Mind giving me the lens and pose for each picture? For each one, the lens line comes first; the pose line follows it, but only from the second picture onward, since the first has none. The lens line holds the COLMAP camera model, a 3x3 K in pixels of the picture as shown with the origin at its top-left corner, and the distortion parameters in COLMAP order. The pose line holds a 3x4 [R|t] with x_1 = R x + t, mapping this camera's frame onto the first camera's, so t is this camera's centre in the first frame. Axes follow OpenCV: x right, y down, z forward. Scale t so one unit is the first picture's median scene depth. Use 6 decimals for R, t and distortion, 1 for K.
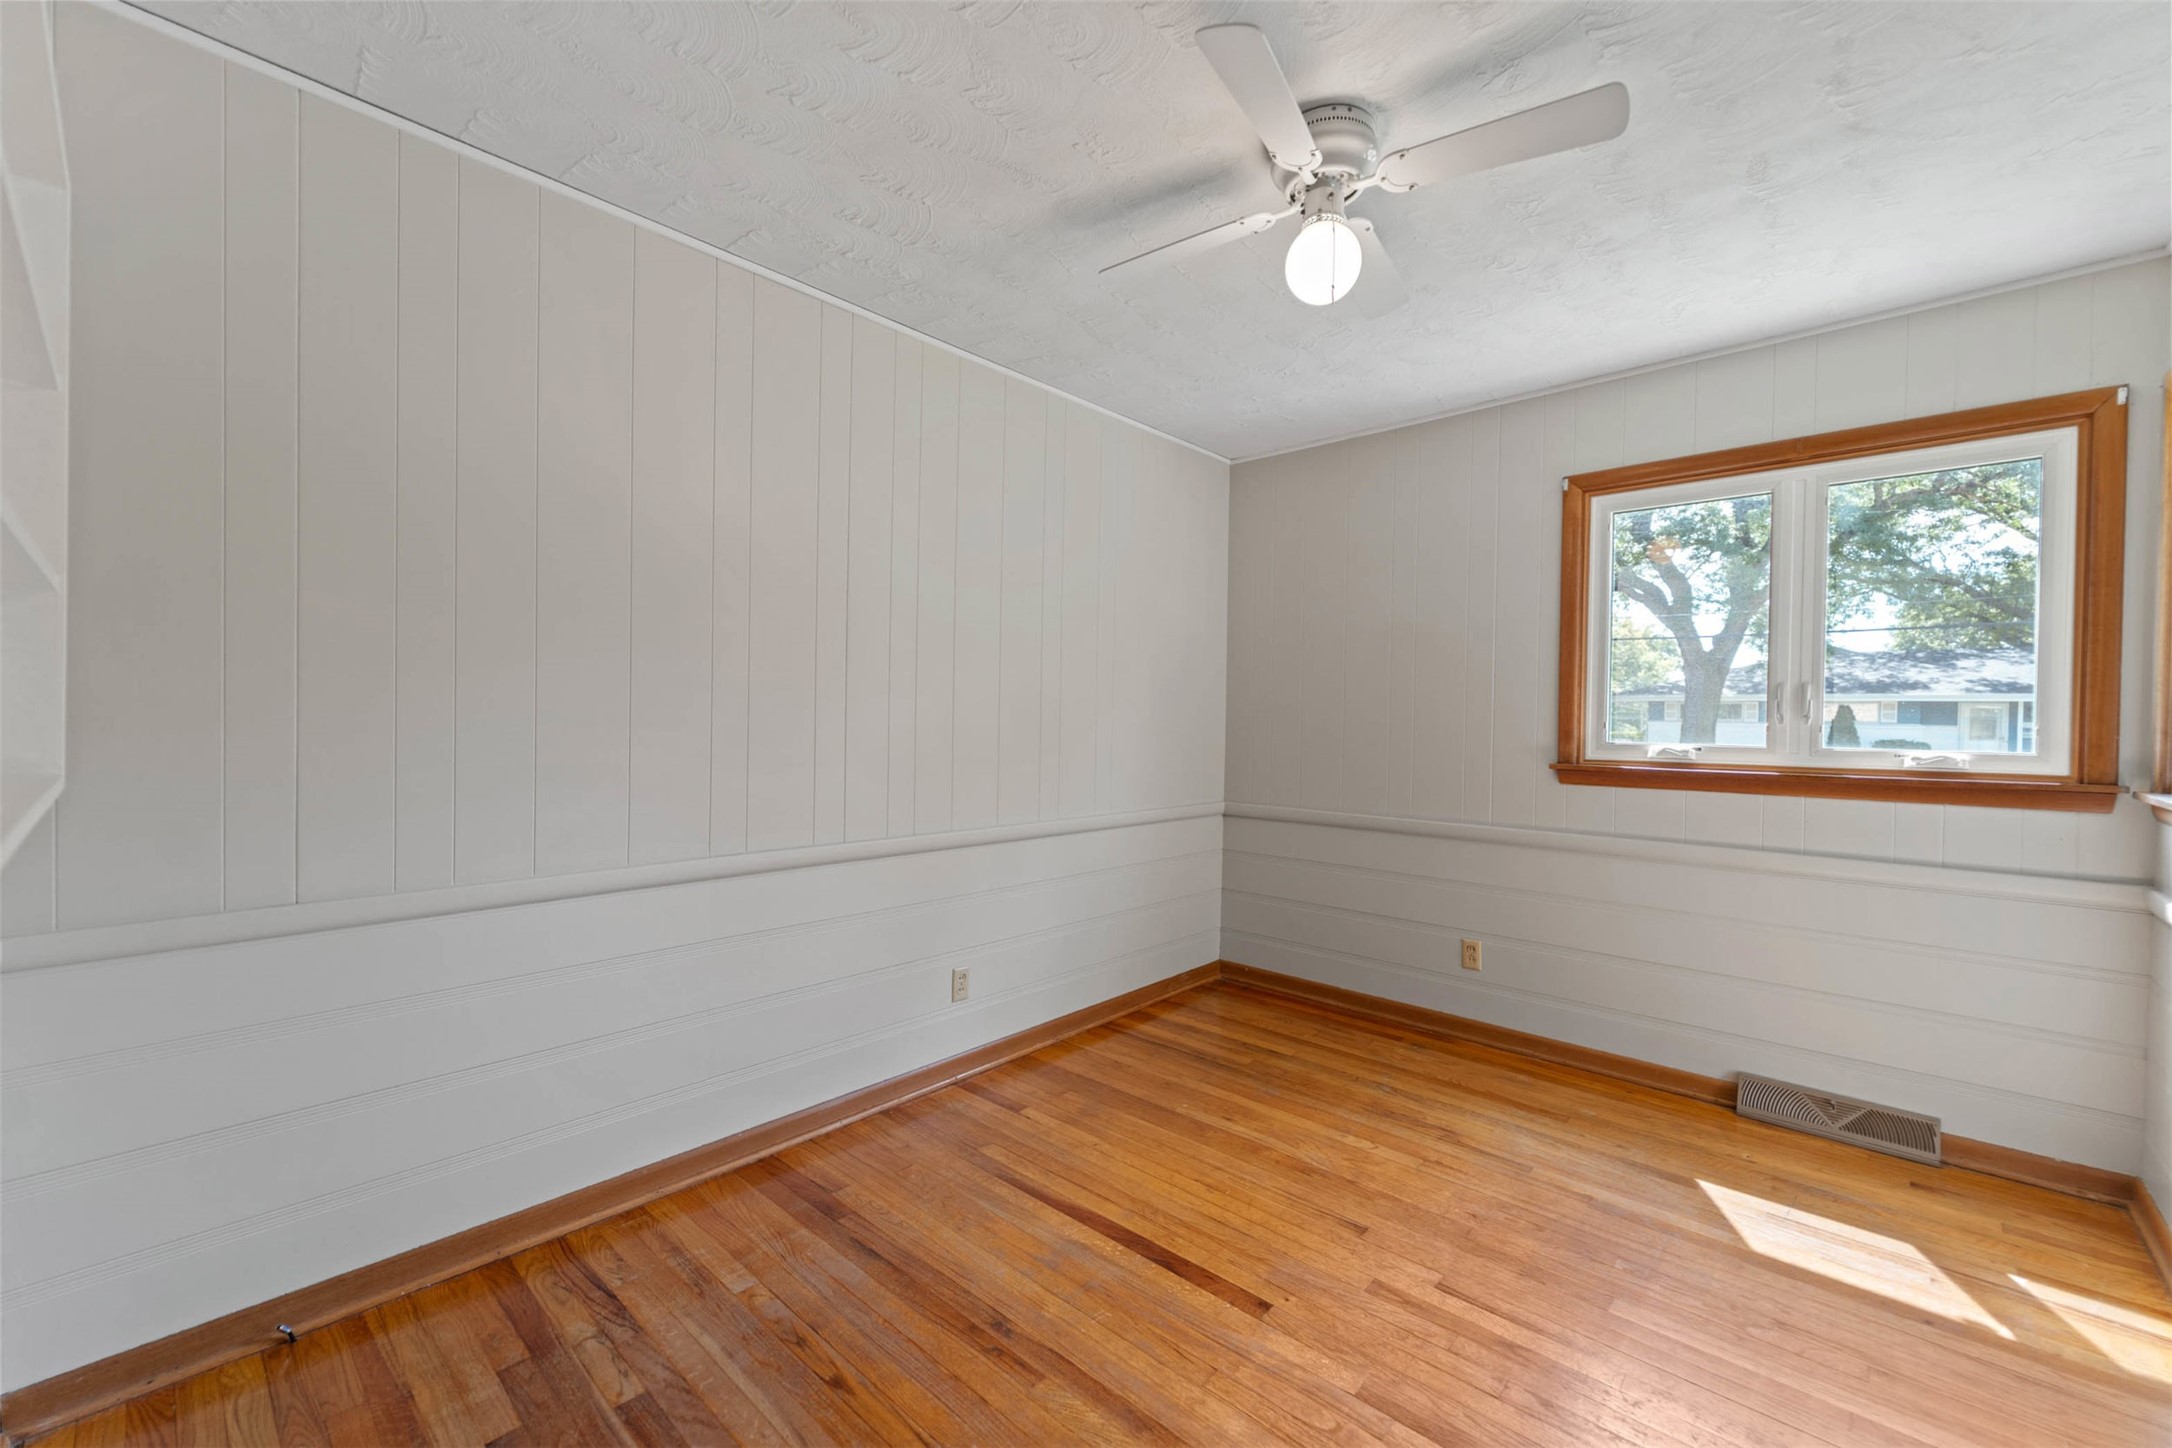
lens RADIAL K [[865.4, 0, 1098.1], [0, 865.4, 719.5], [0, 0, 1]] dist [-0.000715, -0.000161]
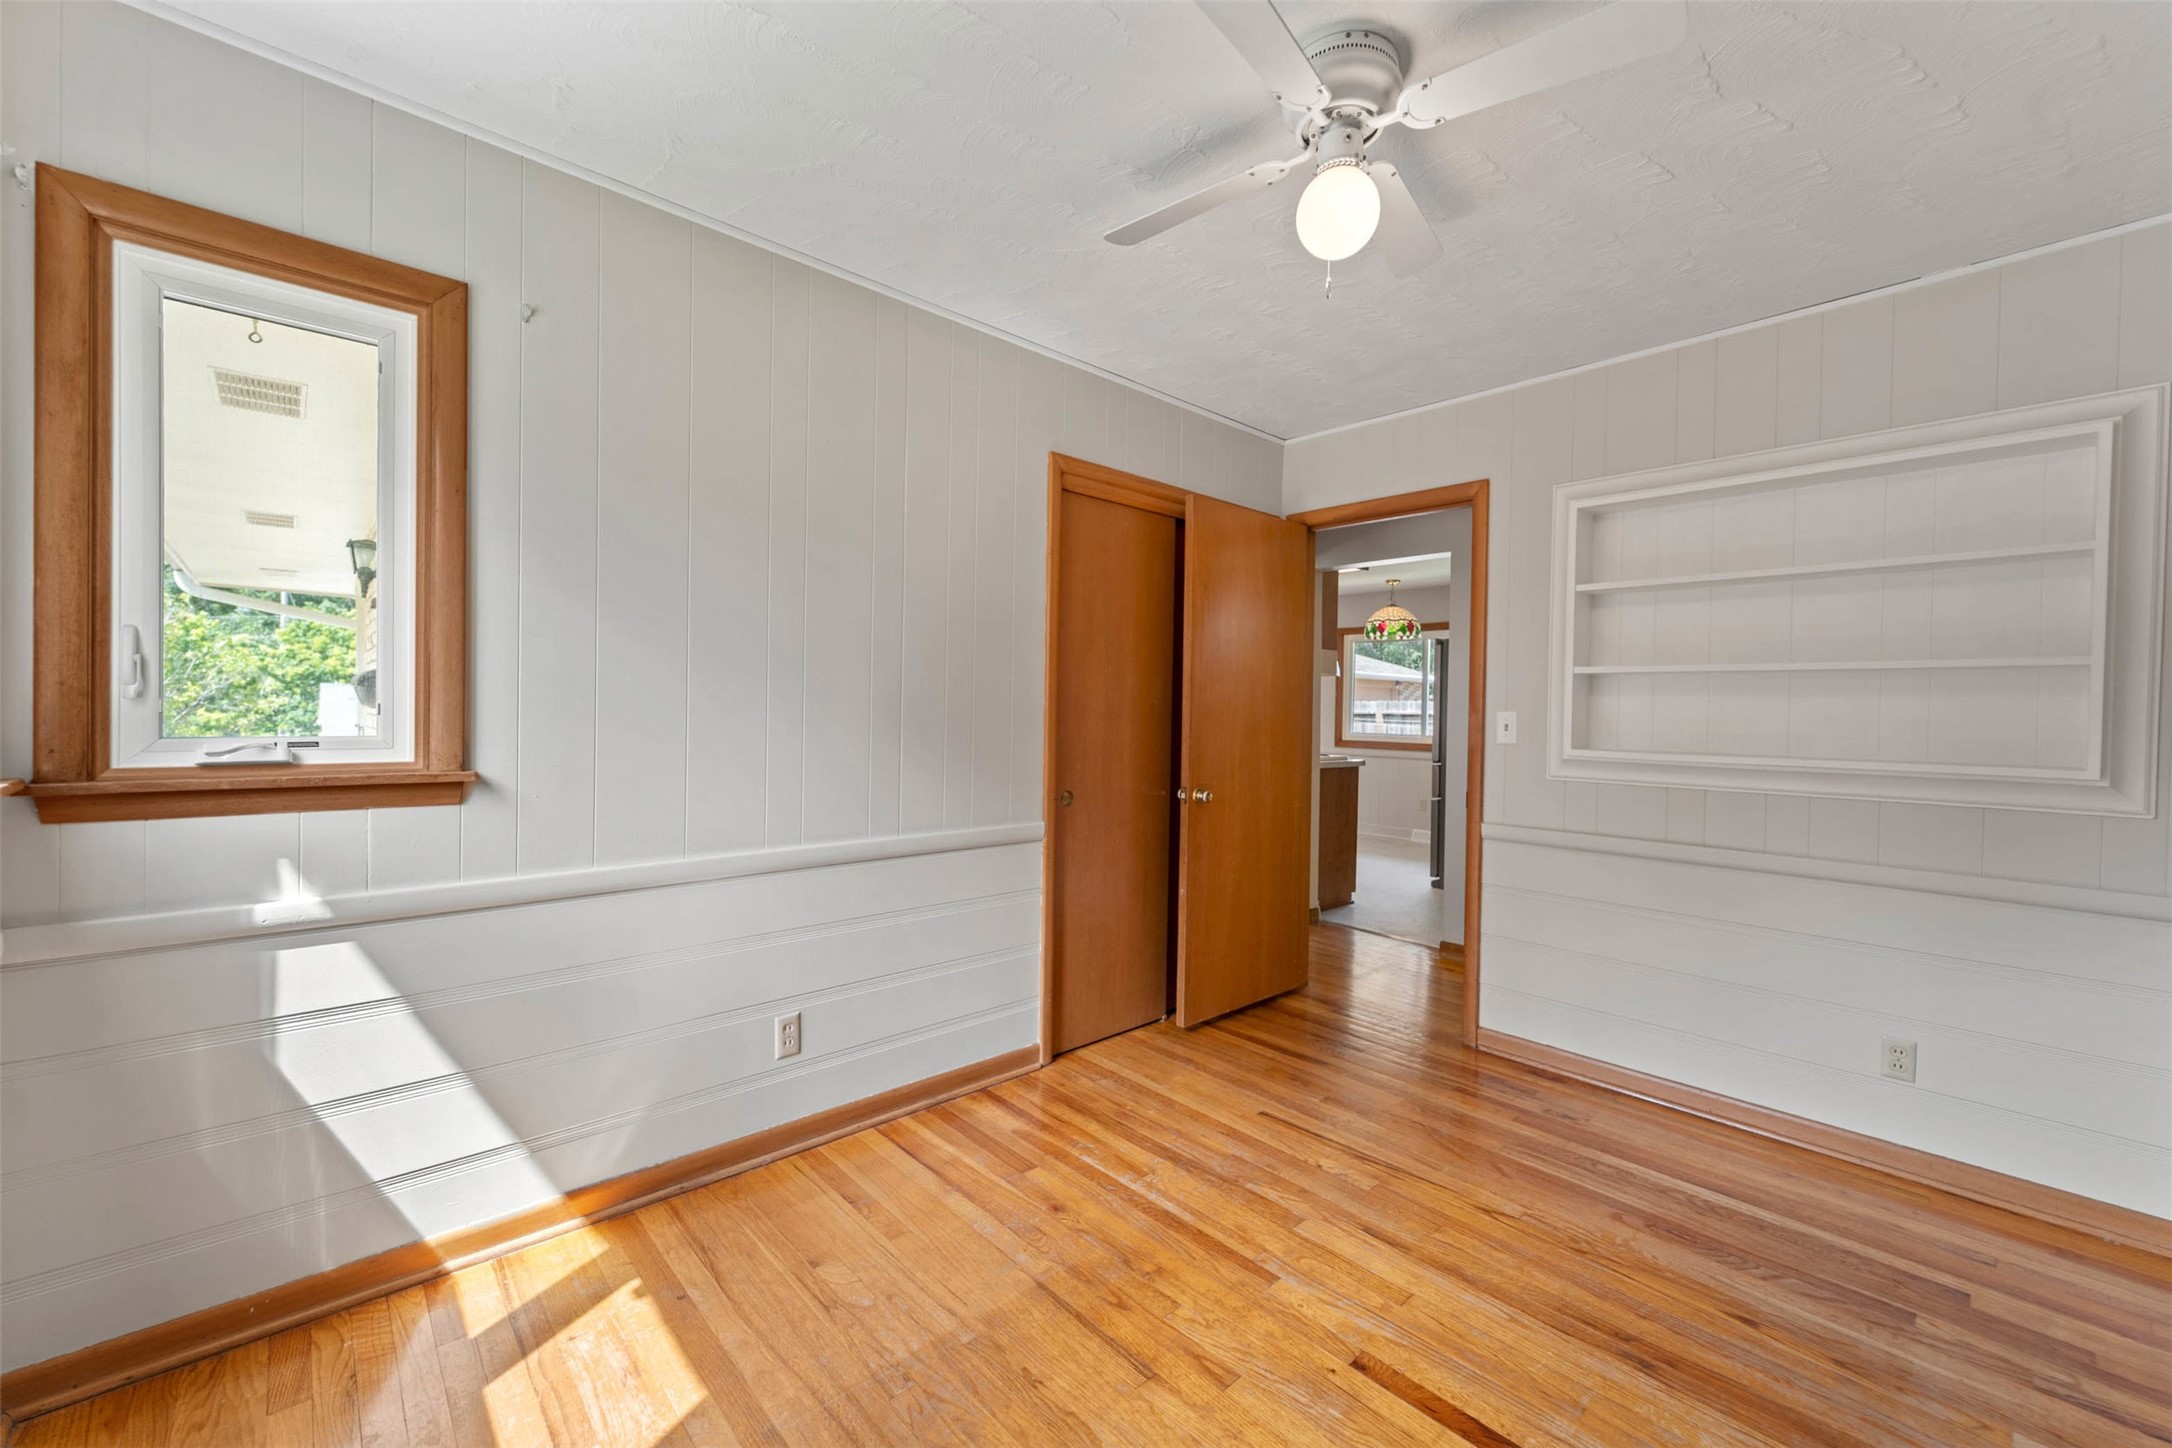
lens RADIAL K [[861.4, 0, 1051.1], [0, 861.4, 724.0], [0, 0, 1]] dist [-0.000330, 0.000104]
pose [[-0.990760, -0.027551, 0.132801, 0.386974], [-0.025043, 0.999476, 0.020520, -0.009160], [-0.133297, 0.017004, -0.990930, 1.812420]]
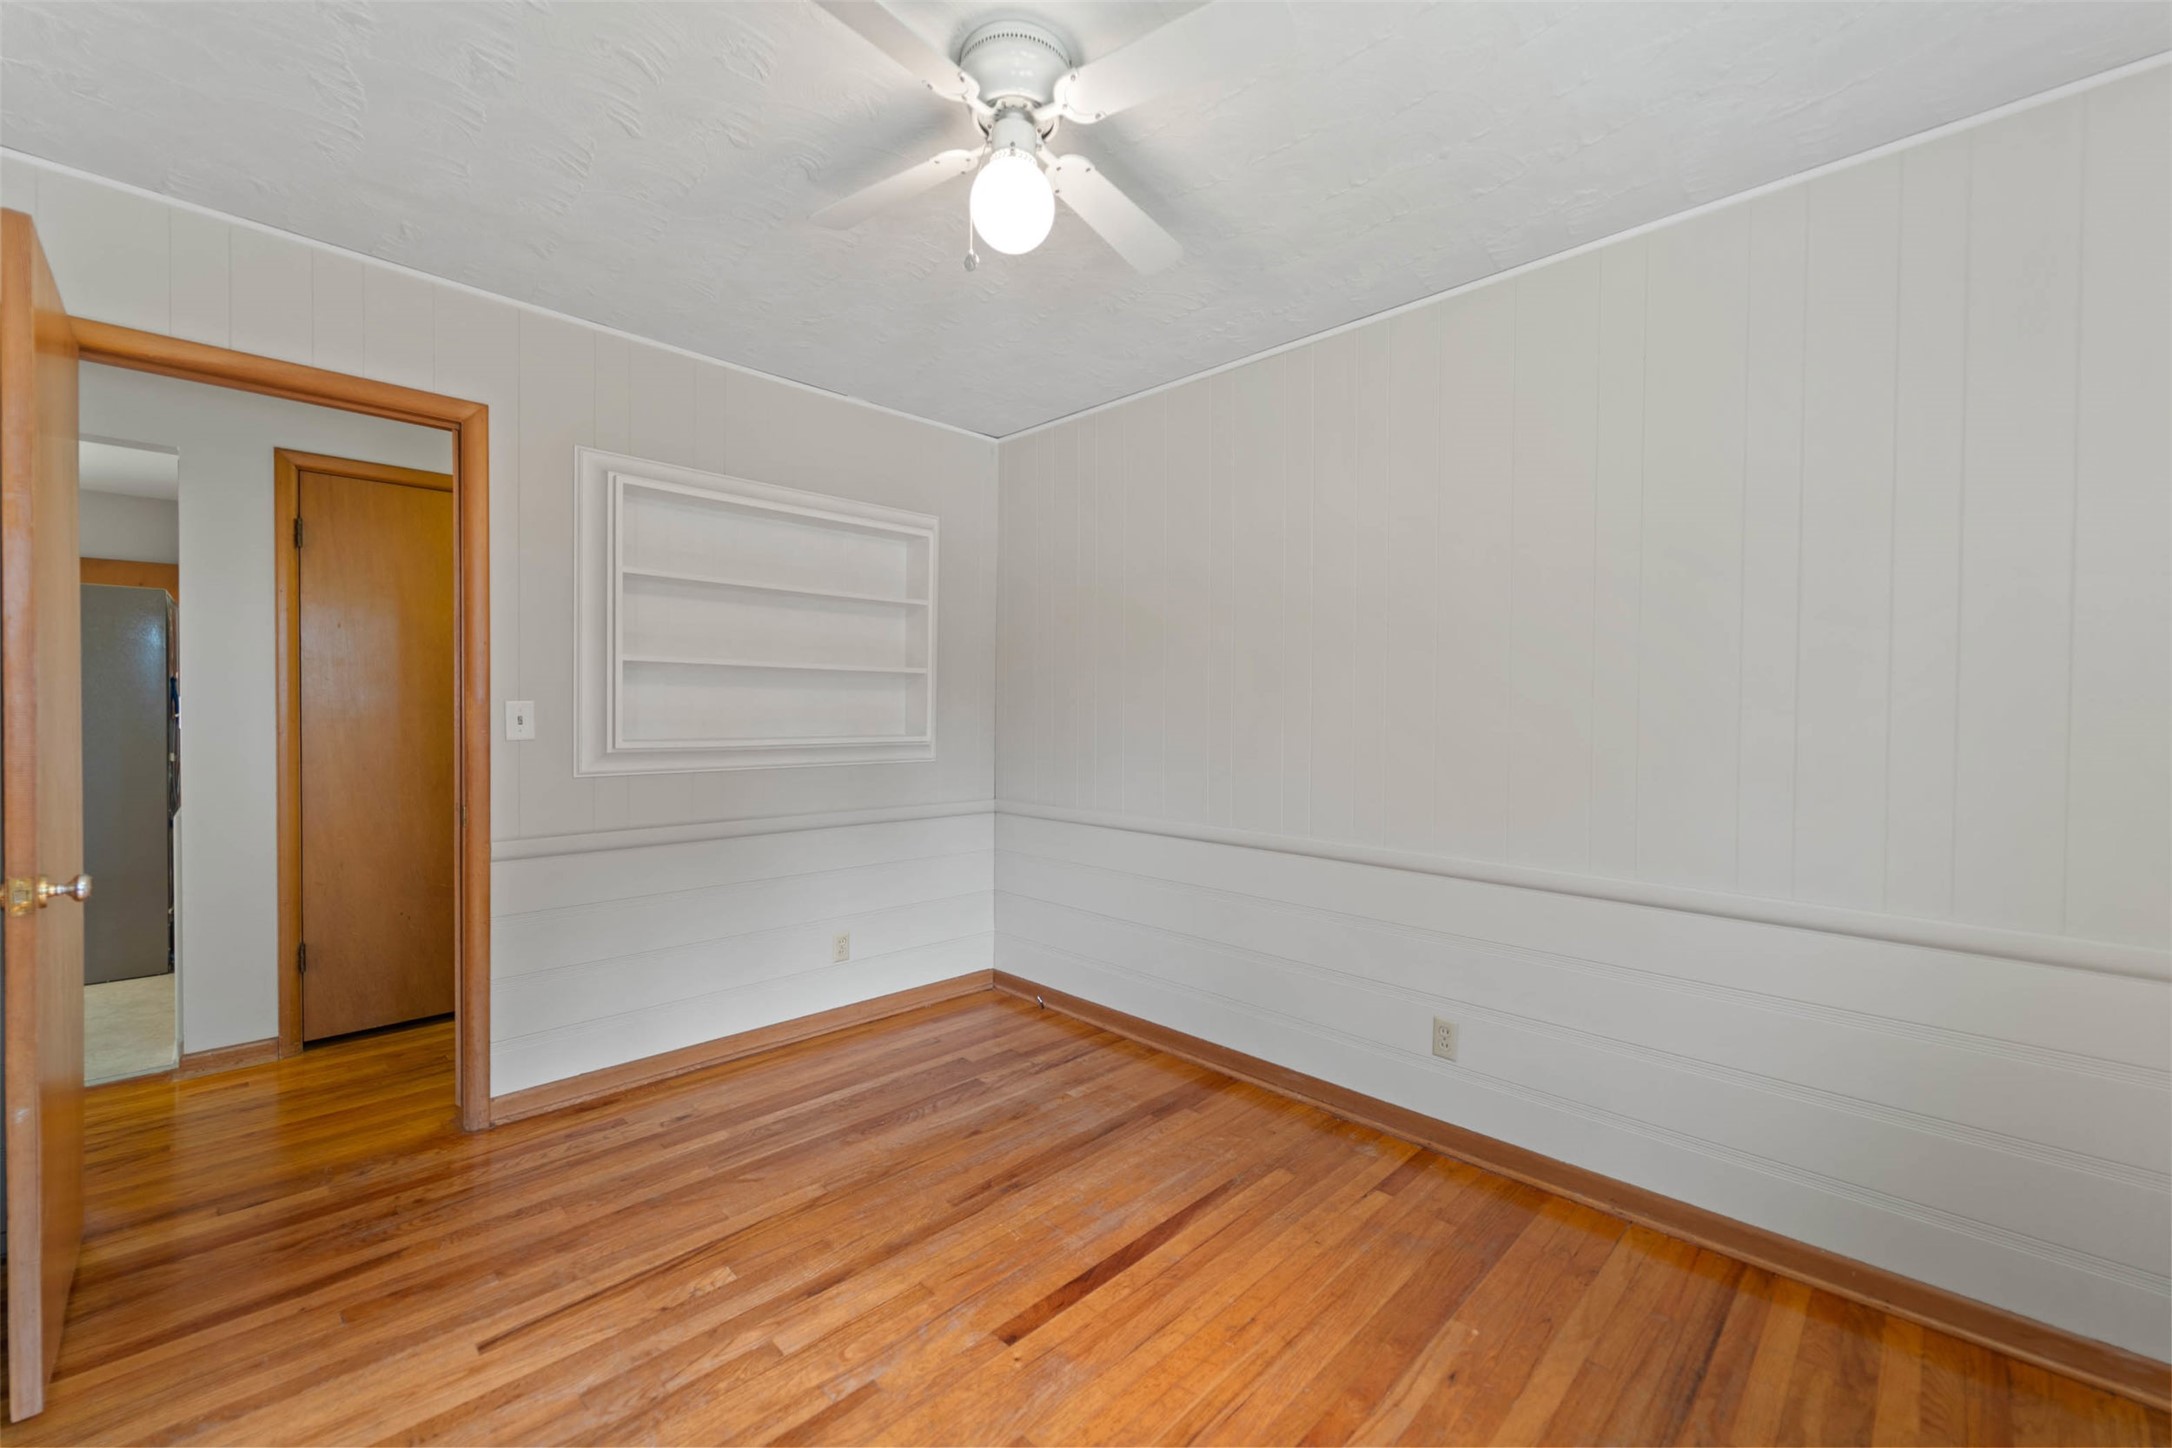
lens RADIAL K [[894.7, 0, 1111.2], [0, 894.7, 716.4], [0, 0, 1]] dist [0.016192, -0.000303]
pose [[-0.040432, 0.000235, -0.999182, 1.102264], [-0.011461, 0.999934, 0.000699, -0.006667], [0.999117, 0.011480, -0.040427, 1.071225]]
